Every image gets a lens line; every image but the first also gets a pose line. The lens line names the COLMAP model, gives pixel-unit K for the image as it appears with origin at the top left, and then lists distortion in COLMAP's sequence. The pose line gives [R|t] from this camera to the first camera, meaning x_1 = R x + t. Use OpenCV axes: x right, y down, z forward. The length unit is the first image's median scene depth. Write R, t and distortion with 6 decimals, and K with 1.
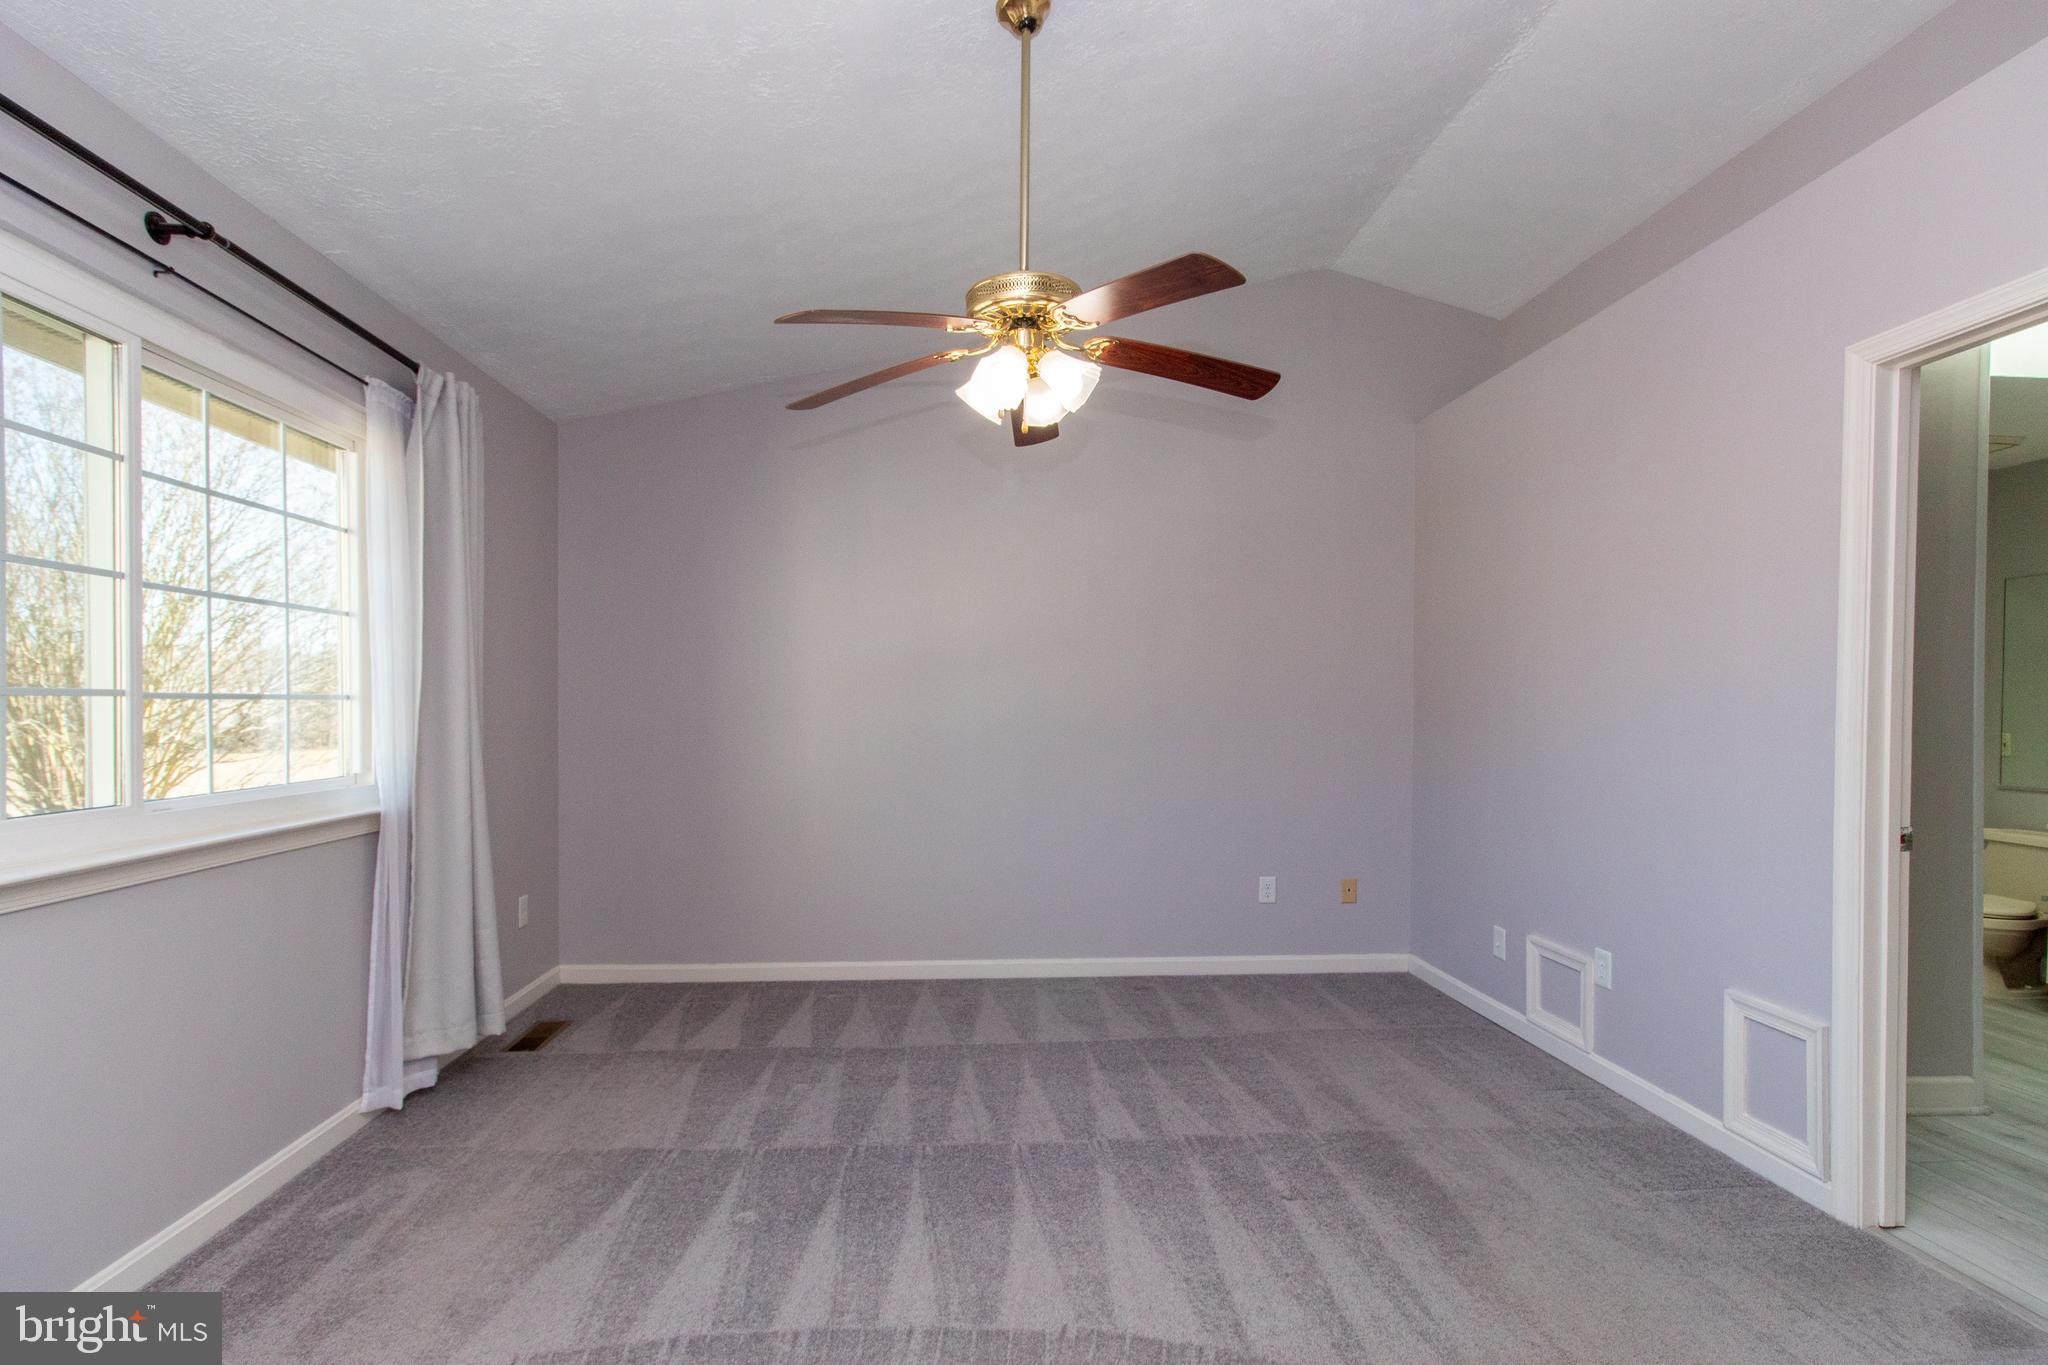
lens RADIAL K [[958.9, 0, 1041.7], [0, 958.9, 726.5], [0, 0, 1]] dist [-0.001084, -0.000786]
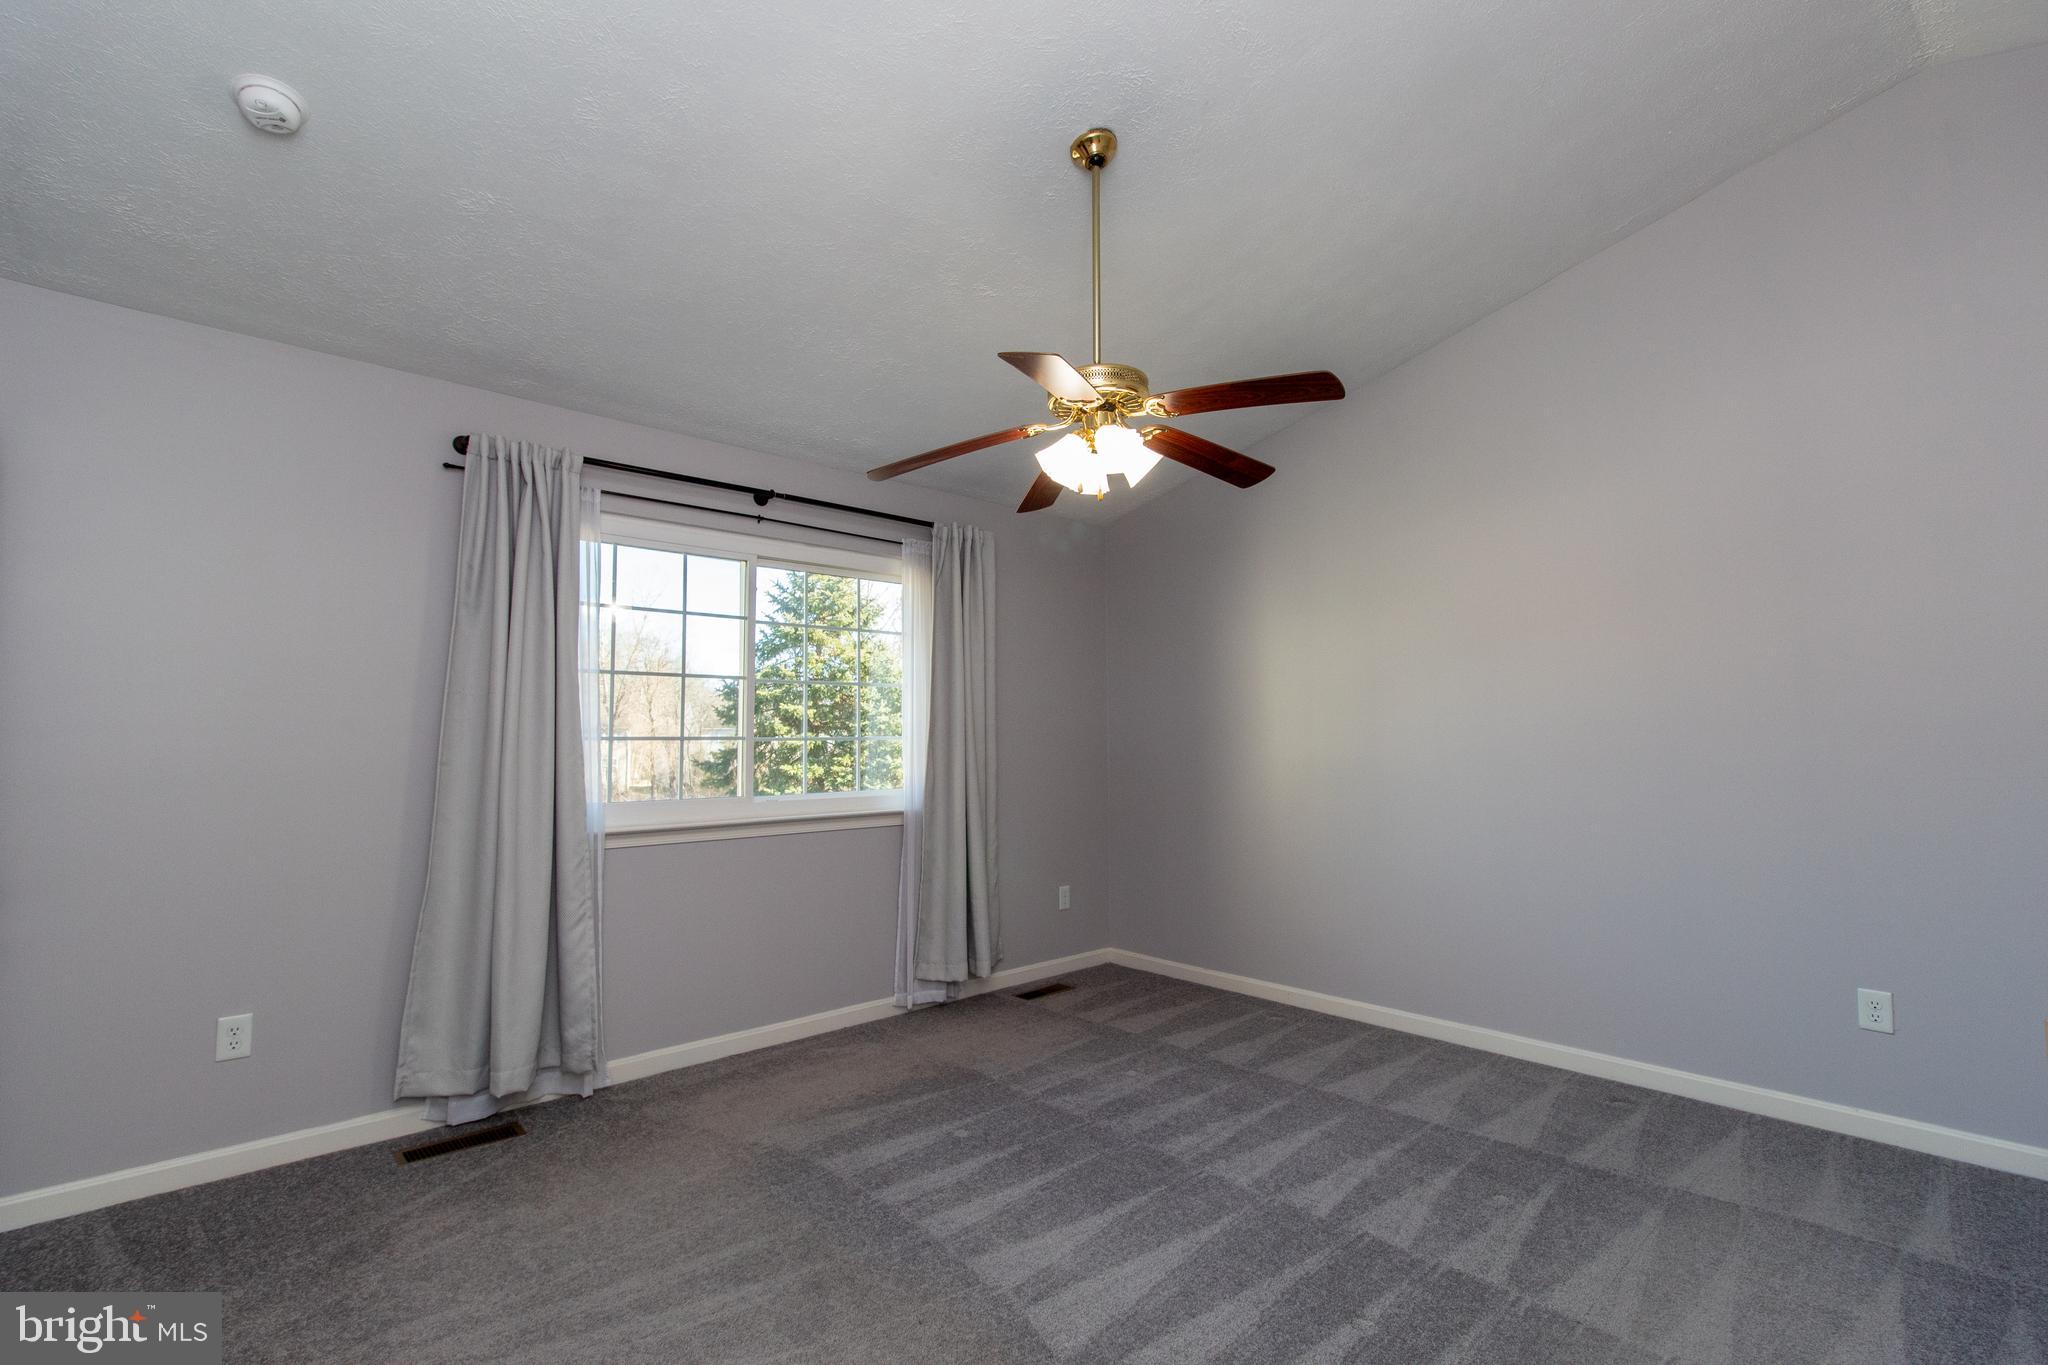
lens RADIAL K [[958.9, 0, 1029.3], [0, 958.9, 677.9], [0, 0, 1]] dist [-0.001084, -0.000786]
pose [[0.599032, -0.064597, -0.798115, 0.609255], [-0.002853, 0.996562, -0.082800, 0.001154], [0.800720, 0.051877, 0.596789, 0.192952]]
